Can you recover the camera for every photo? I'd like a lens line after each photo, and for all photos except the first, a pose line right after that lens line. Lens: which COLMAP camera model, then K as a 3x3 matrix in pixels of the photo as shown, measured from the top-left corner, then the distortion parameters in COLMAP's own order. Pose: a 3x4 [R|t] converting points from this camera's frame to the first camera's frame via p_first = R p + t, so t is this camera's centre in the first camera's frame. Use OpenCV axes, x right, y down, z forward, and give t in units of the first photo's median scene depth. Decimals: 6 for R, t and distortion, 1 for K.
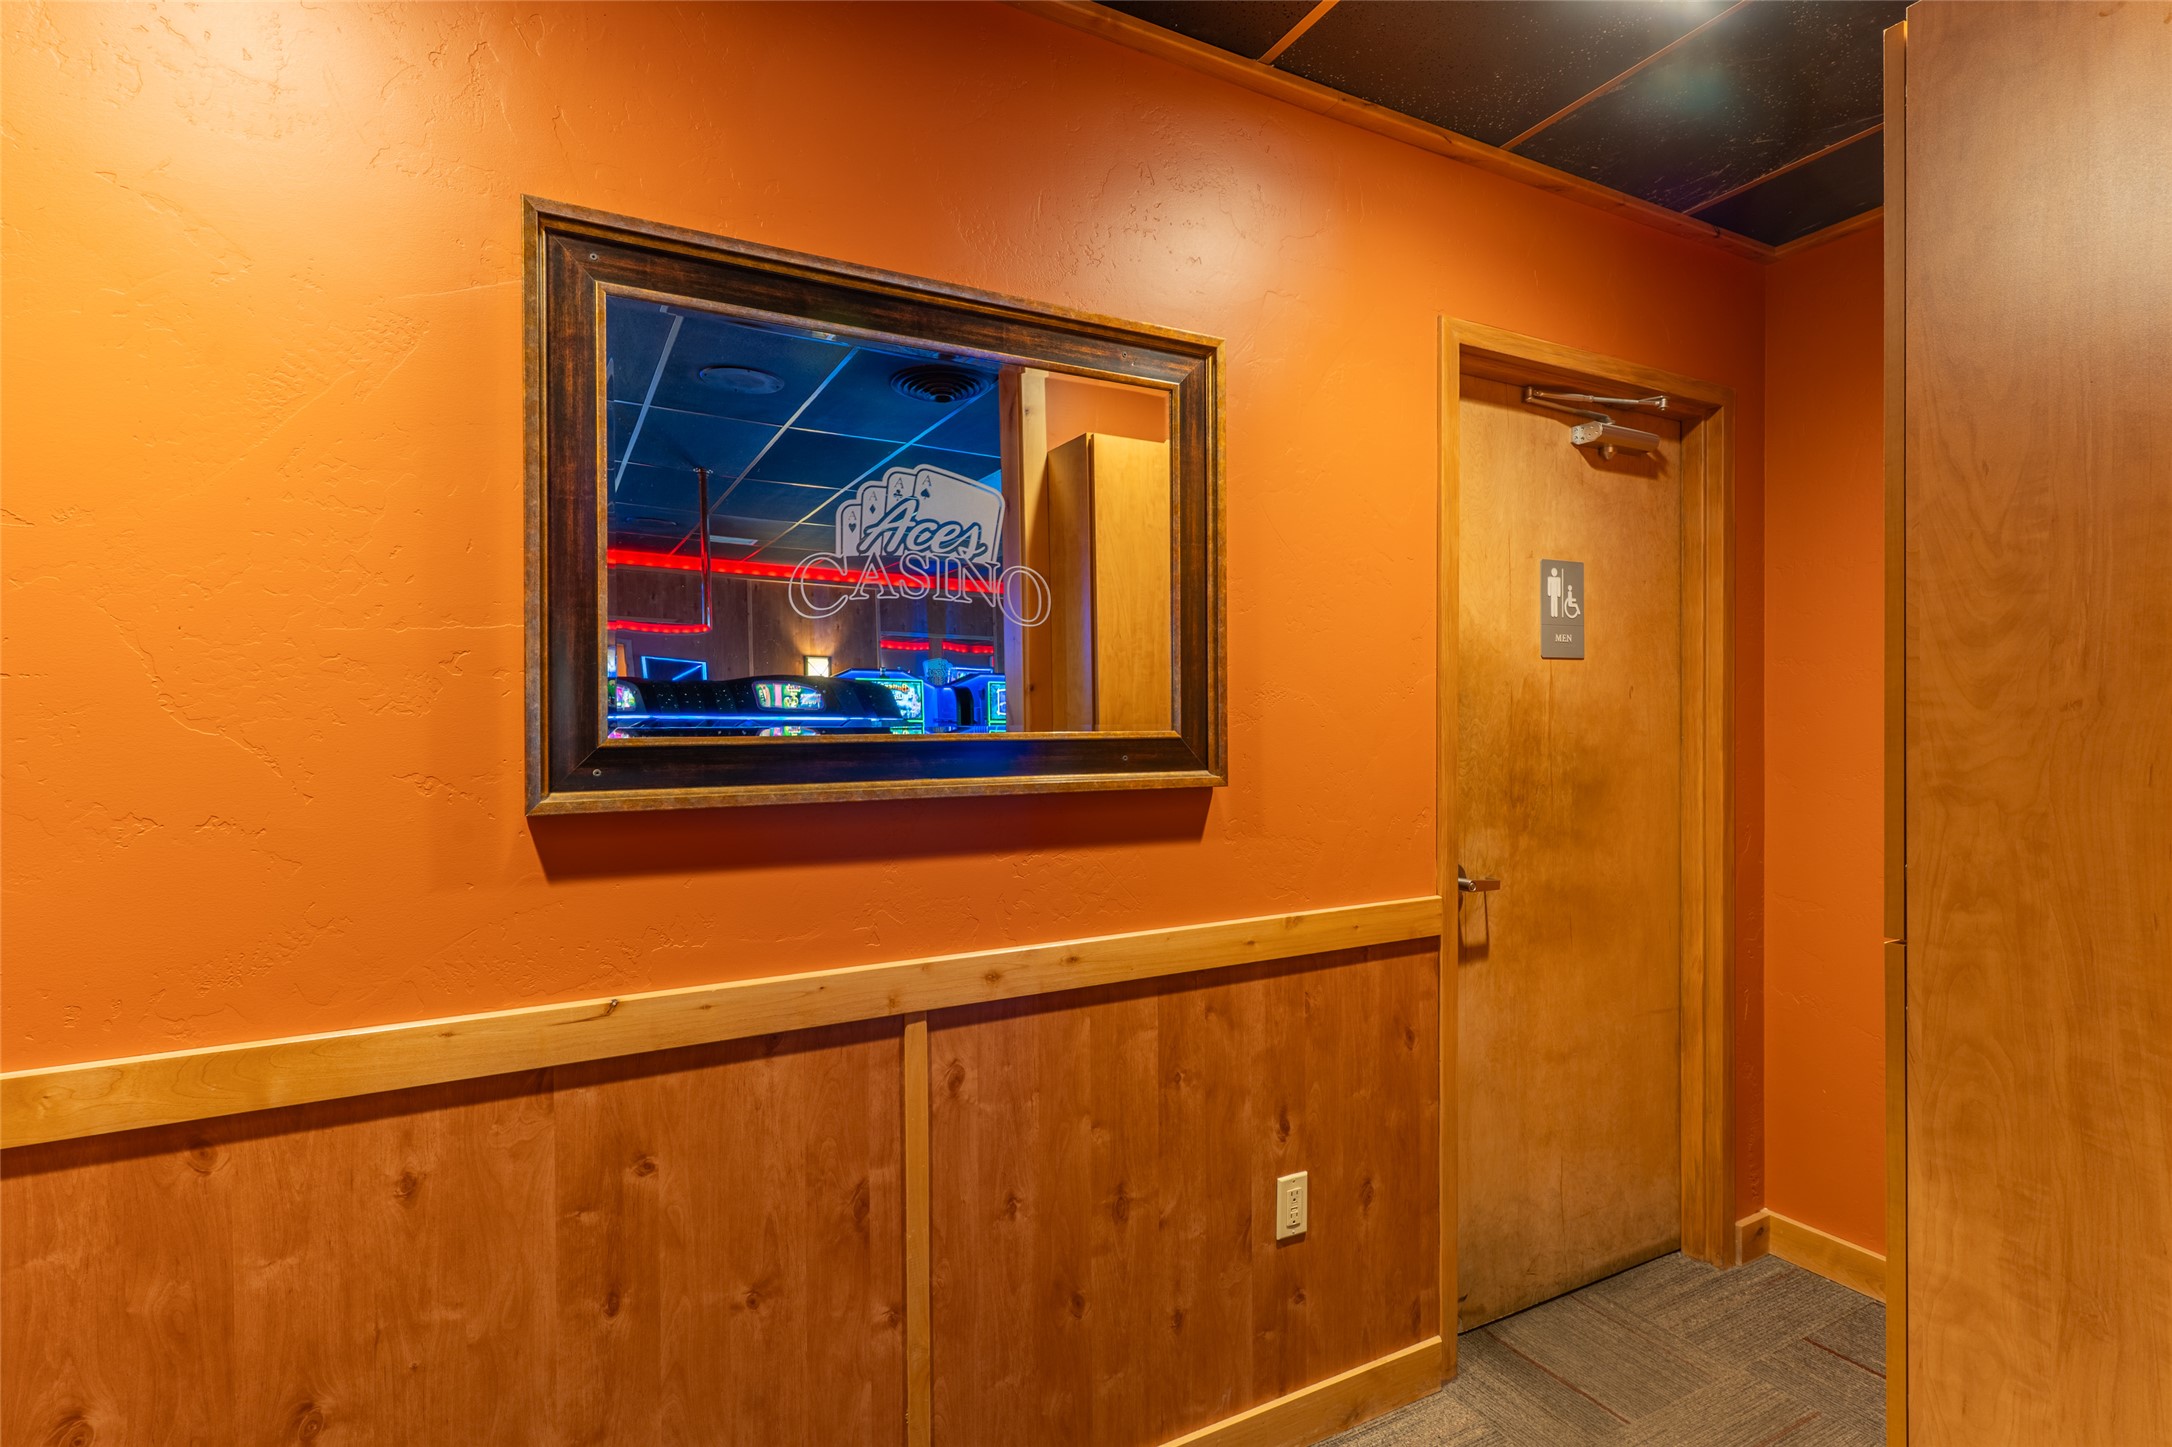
lens RADIAL K [[1051.6, 0, 1099.9], [0, 1051.6, 714.5], [0, 0, 1]] dist [-0.002928, 0.001122]
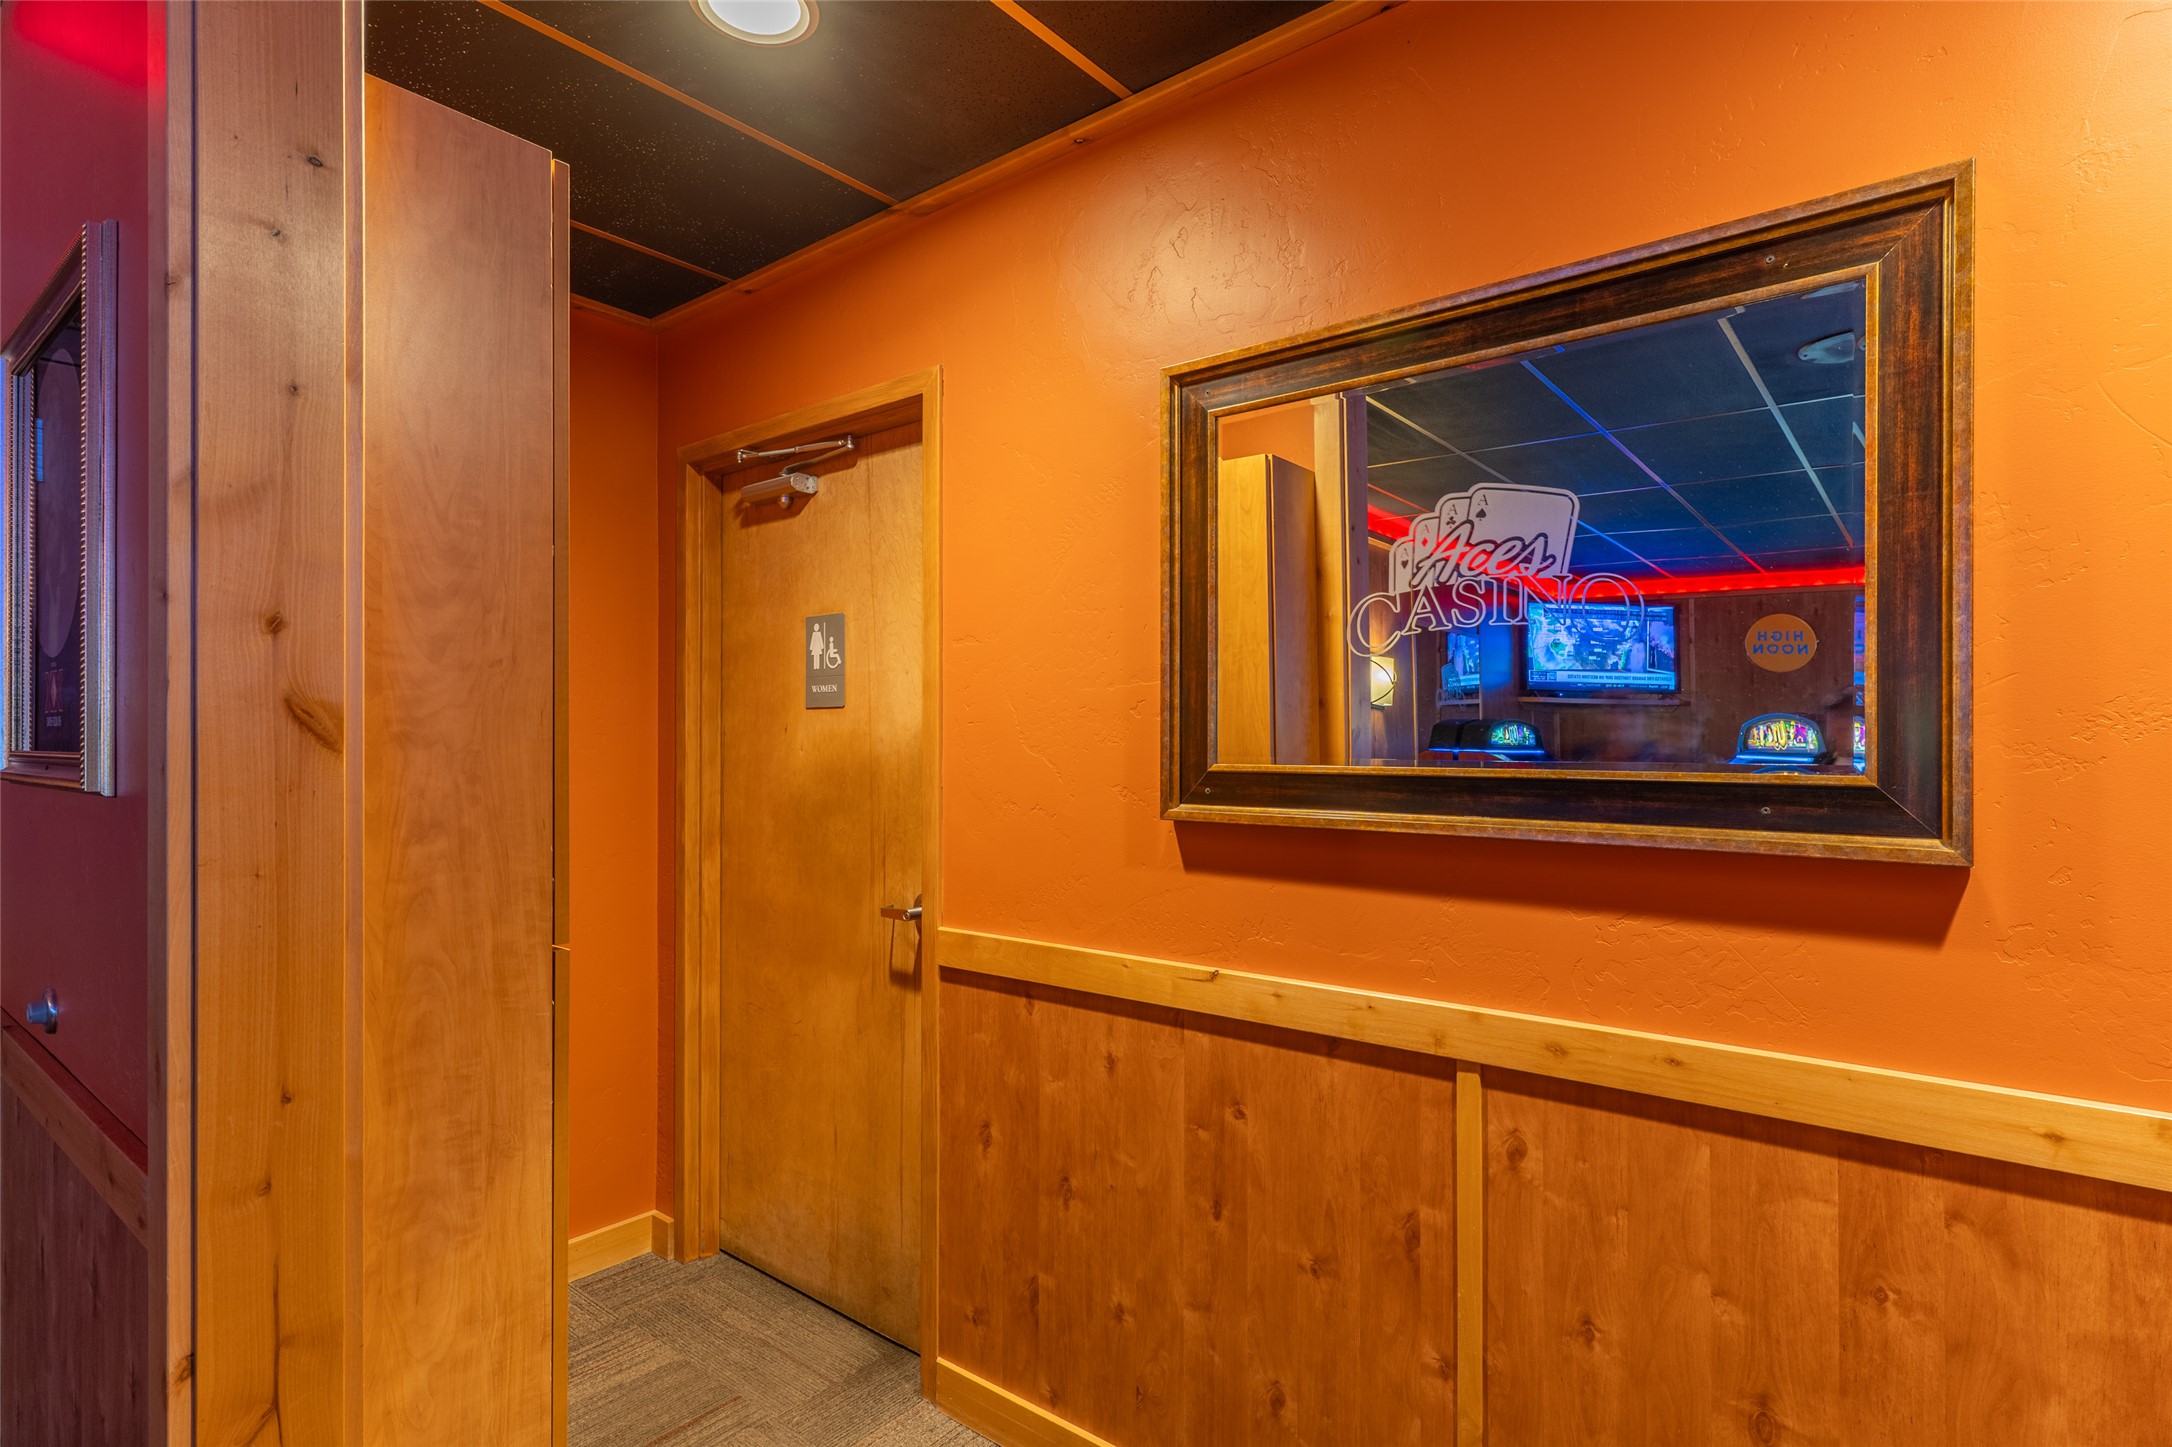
lens RADIAL K [[1051.6, 0, 1095.5], [0, 1051.6, 736.2], [0, 0, 1]] dist [-0.002928, 0.001122]
pose [[0.393964, -0.002654, -0.919122, 0.569075], [-0.007564, 0.999953, -0.006130, -0.002470], [0.919095, 0.009367, 0.393926, 0.316083]]
